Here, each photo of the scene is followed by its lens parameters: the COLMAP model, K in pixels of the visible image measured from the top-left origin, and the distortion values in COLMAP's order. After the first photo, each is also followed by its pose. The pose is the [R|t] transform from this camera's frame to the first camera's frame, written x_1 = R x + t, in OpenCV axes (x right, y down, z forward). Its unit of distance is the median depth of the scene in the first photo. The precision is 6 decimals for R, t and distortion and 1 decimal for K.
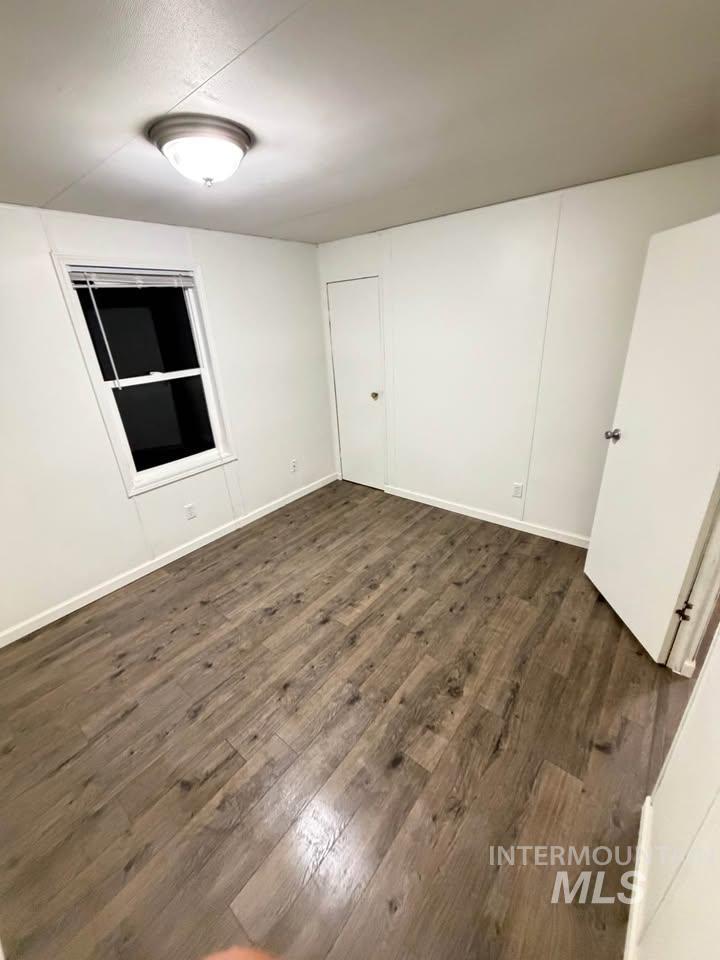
lens RADIAL K [[382.7, 0, 361.1], [0, 382.7, 477.6], [0, 0, 1]] dist [-0.000772, 0.000013]
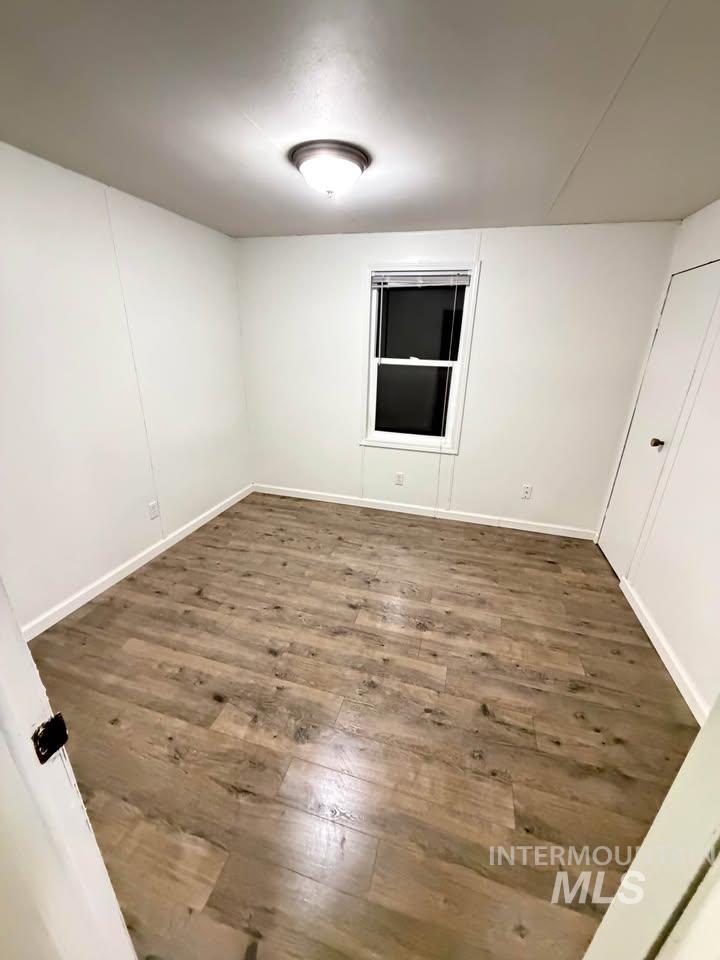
lens RADIAL K [[382.7, 0, 361.1], [0, 382.7, 477.6], [0, 0, 1]] dist [-0.000772, 0.000013]
pose [[0.390623, 0.381938, -0.837578, 0.603945], [-0.401988, 0.889303, 0.218048, -0.152187], [0.828142, 0.251522, 0.500917, 0.400670]]
